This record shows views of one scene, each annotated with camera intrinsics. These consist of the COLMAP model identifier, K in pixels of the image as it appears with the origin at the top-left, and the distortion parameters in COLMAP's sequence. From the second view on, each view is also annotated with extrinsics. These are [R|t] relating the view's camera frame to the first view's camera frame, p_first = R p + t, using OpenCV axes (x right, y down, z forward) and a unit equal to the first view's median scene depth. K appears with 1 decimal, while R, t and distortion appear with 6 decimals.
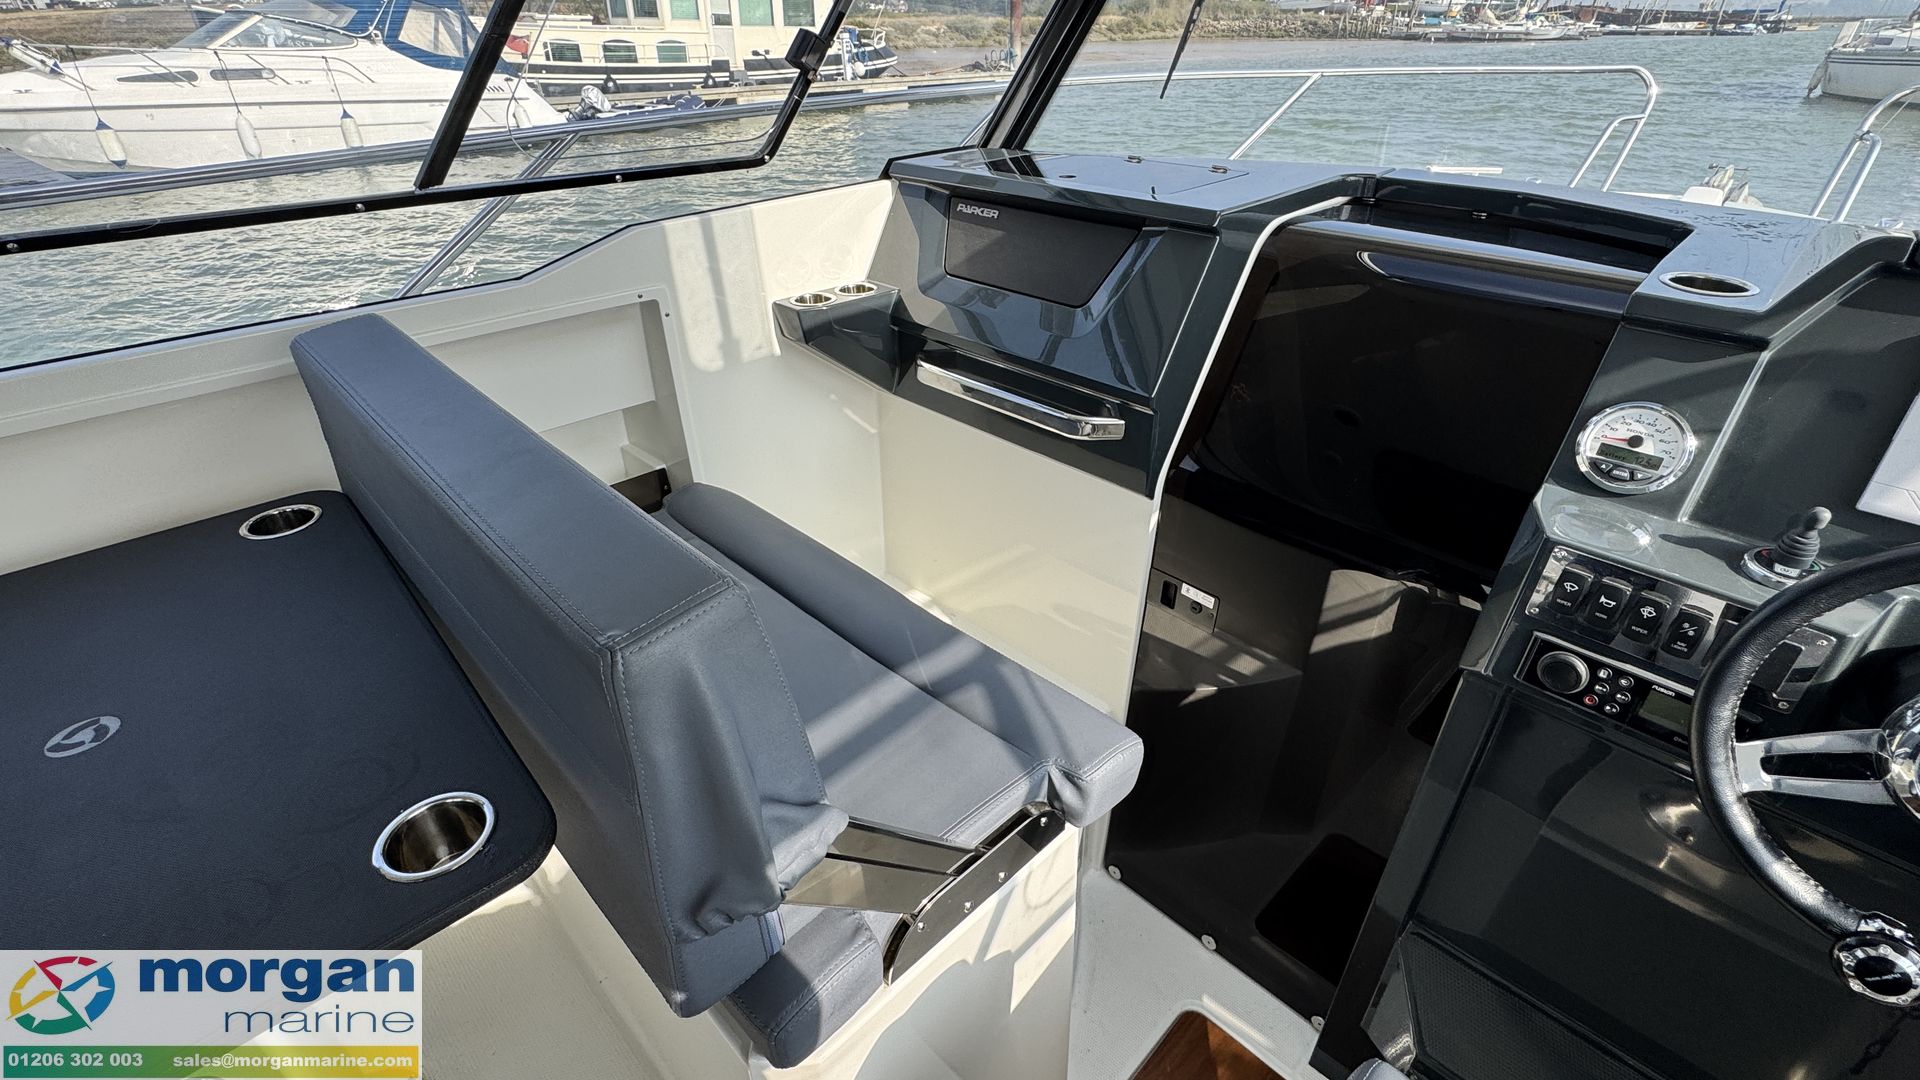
lens RADIAL K [[863.5, 0, 957.3], [0, 863.5, 526.7], [0, 0, 1]] dist [-0.000607, -0.001982]
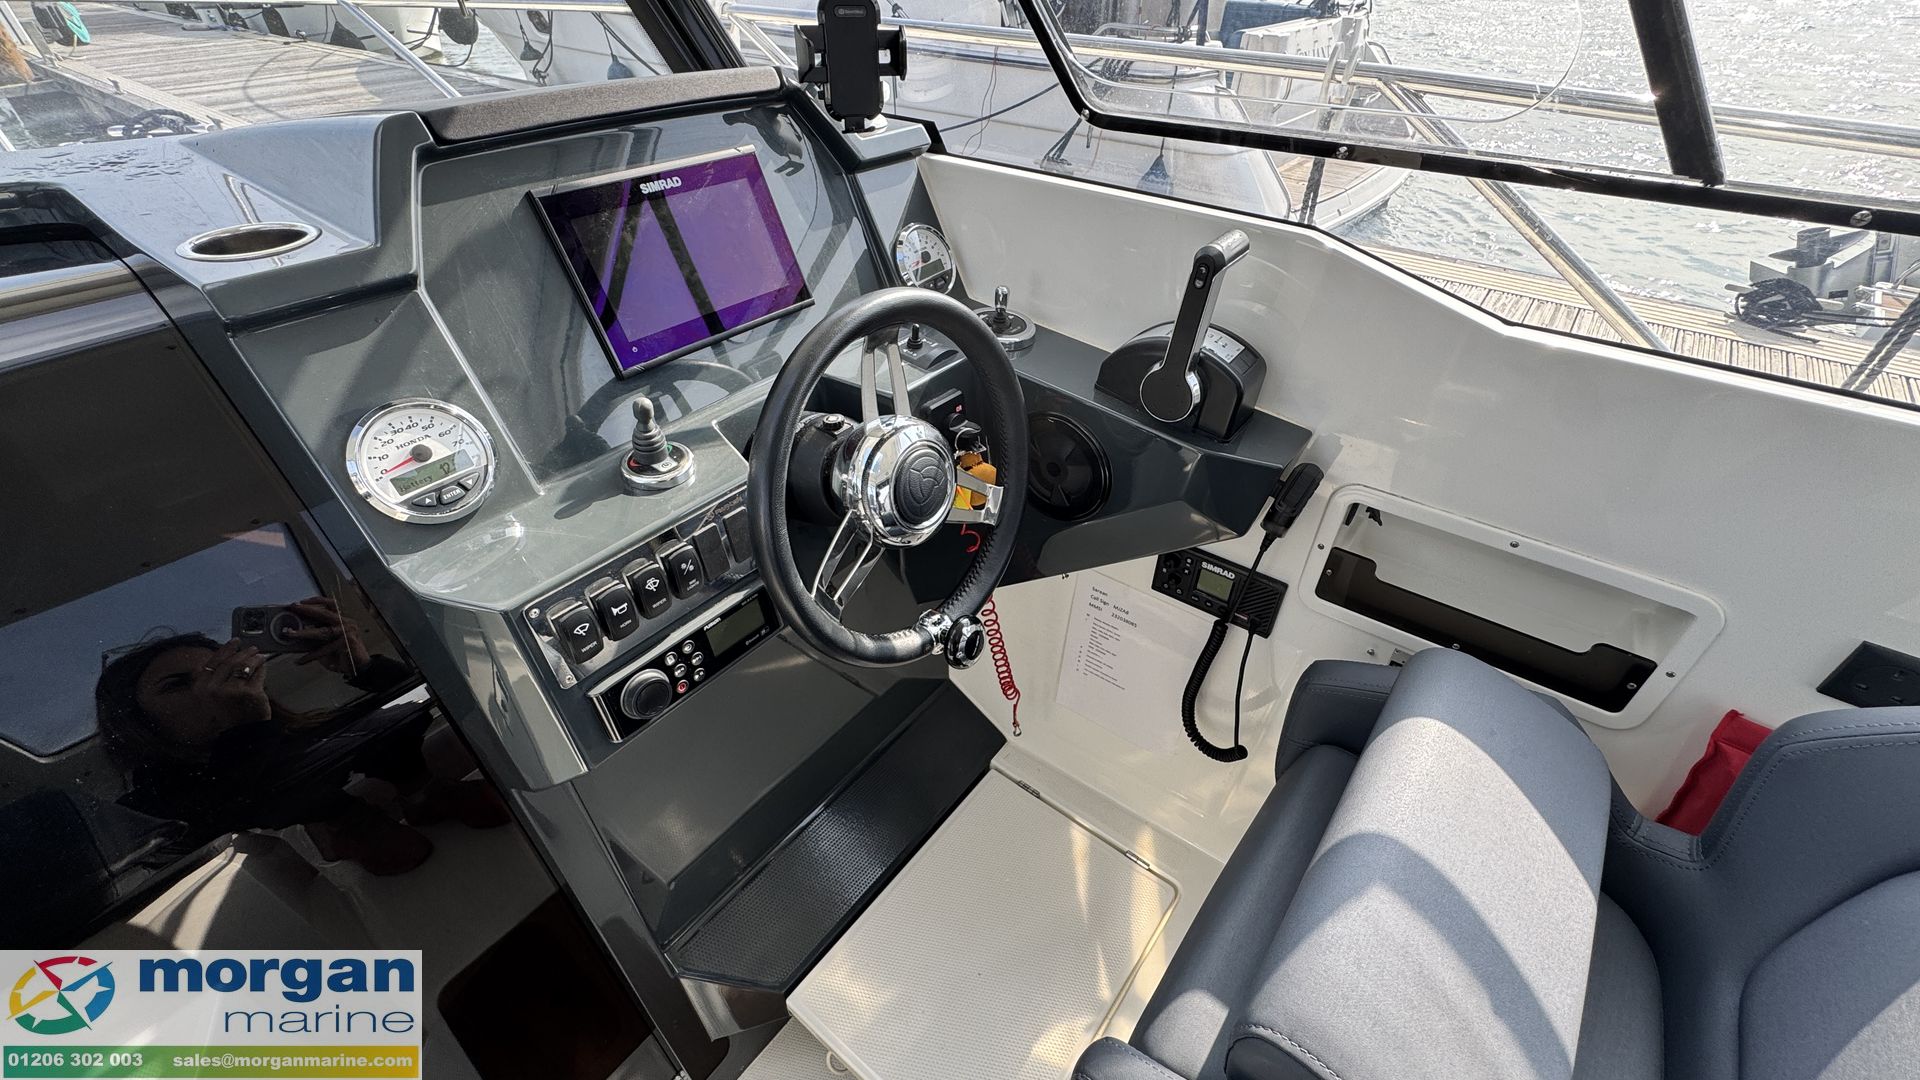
lens RADIAL K [[767.3, 0, 966.4], [0, 767.3, 539.0], [0, 0, 1]] dist [-0.007282, 0.001213]
pose [[-0.127025, -0.610671, 0.781630, 0.013701], [0.497905, 0.642284, 0.582719, -0.016082], [-0.857878, 0.463198, 0.222470, 0.039146]]
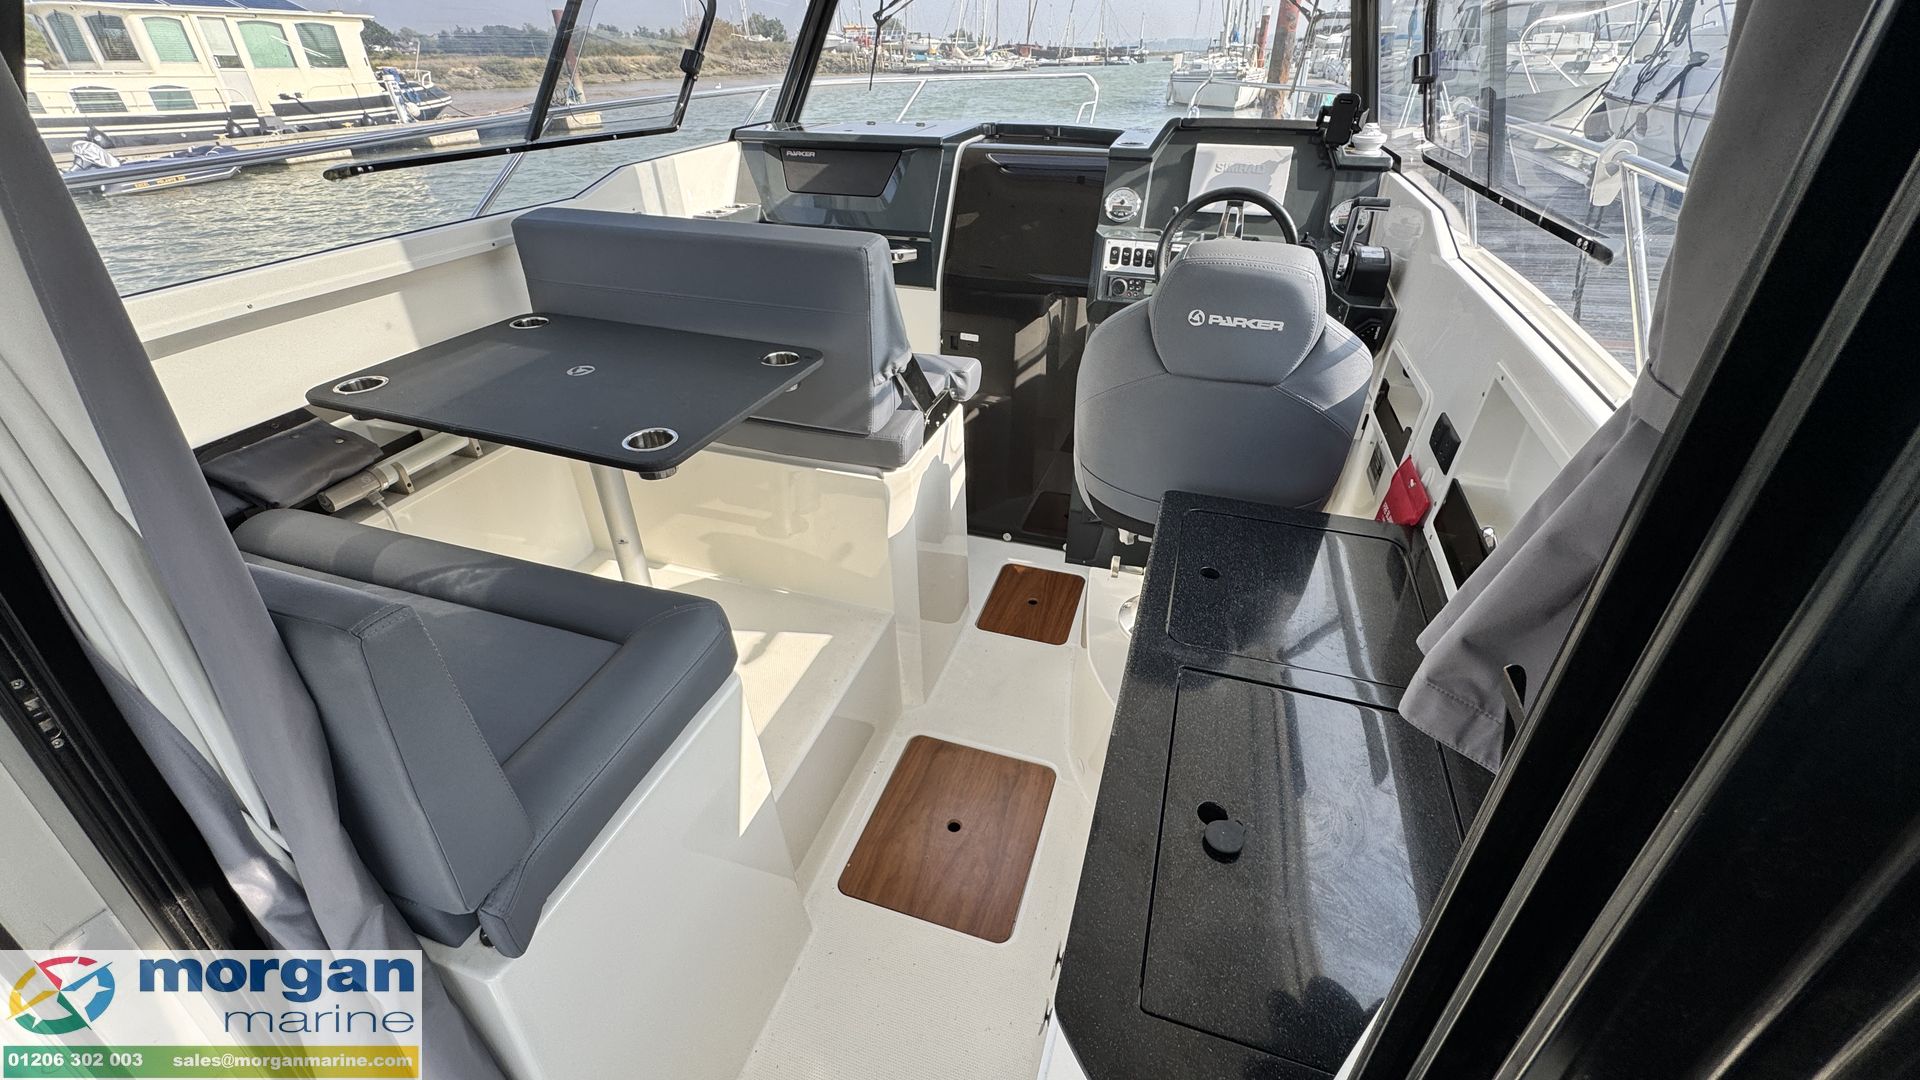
lens RADIAL K [[767.3, 0, 957.8], [0, 767.3, 525.1], [0, 0, 1]] dist [-0.007282, 0.001213]
pose [[0.883736, -0.248007, 0.396868, -0.069739], [0.241149, 0.968103, 0.067995, 0.047572], [-0.401072, 0.035615, 0.915354, -0.076303]]
